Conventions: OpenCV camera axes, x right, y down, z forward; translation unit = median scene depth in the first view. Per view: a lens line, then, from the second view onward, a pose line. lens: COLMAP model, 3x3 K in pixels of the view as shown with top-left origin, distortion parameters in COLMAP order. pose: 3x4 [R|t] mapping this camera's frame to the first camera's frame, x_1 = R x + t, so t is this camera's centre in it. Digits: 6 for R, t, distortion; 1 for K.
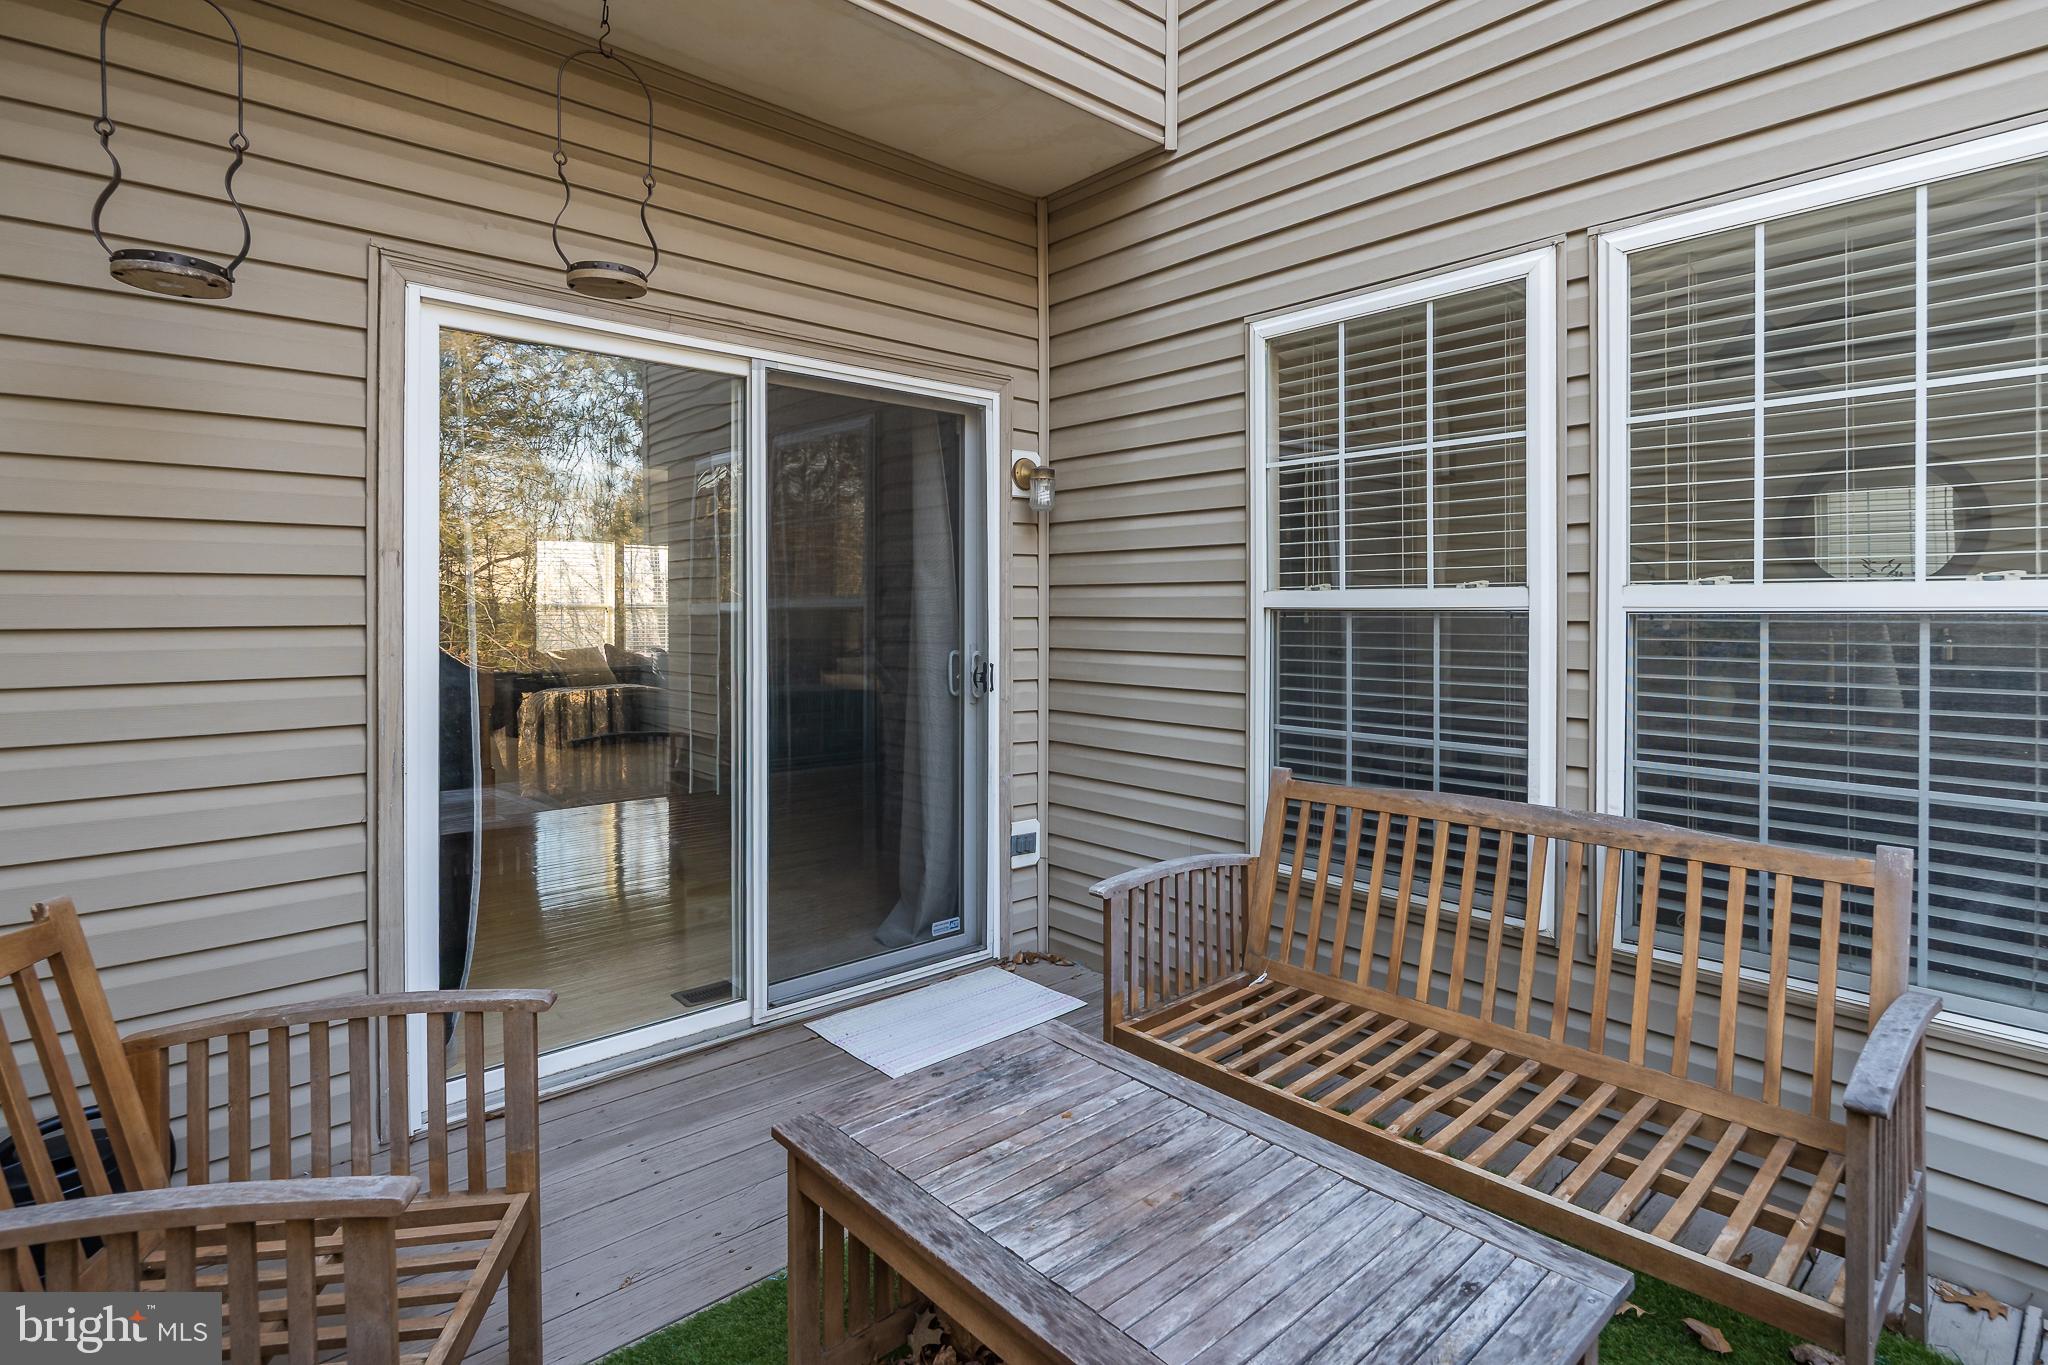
lens RADIAL K [[982.4, 0, 1011.6], [0, 982.4, 628.1], [0, 0, 1]] dist [-0.014200, -0.000587]
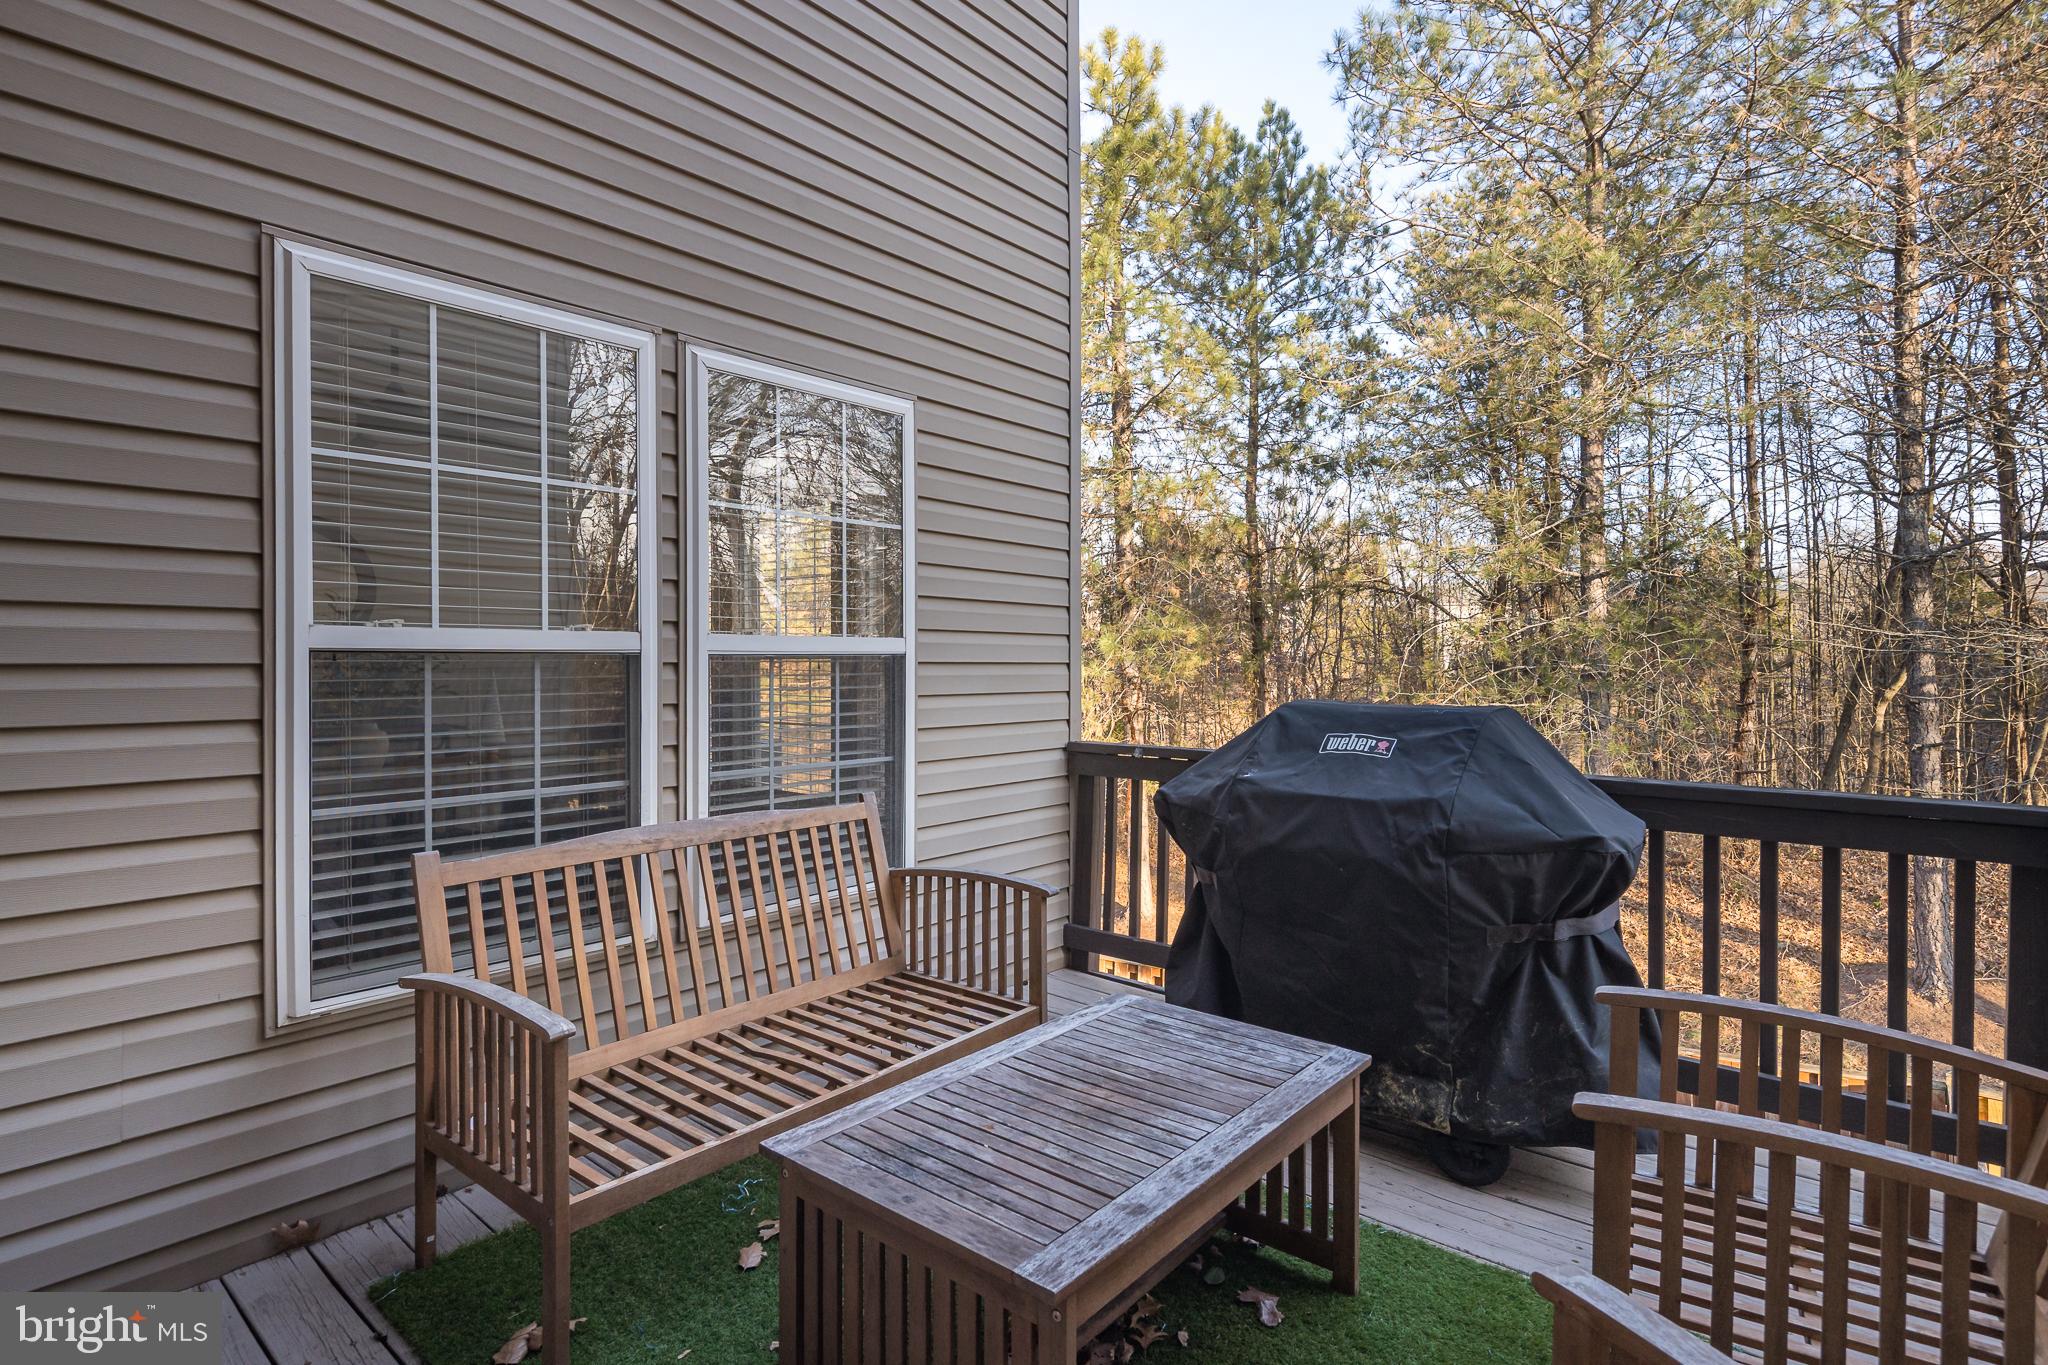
lens RADIAL K [[982.4, 0, 1011.8], [0, 982.4, 662.4], [0, 0, 1]] dist [-0.014200, -0.000587]
pose [[-0.110650, -0.010252, 0.993807, -0.568988], [0.013425, 0.999840, 0.011809, -0.014157], [-0.993769, 0.014649, -0.110495, 0.644781]]
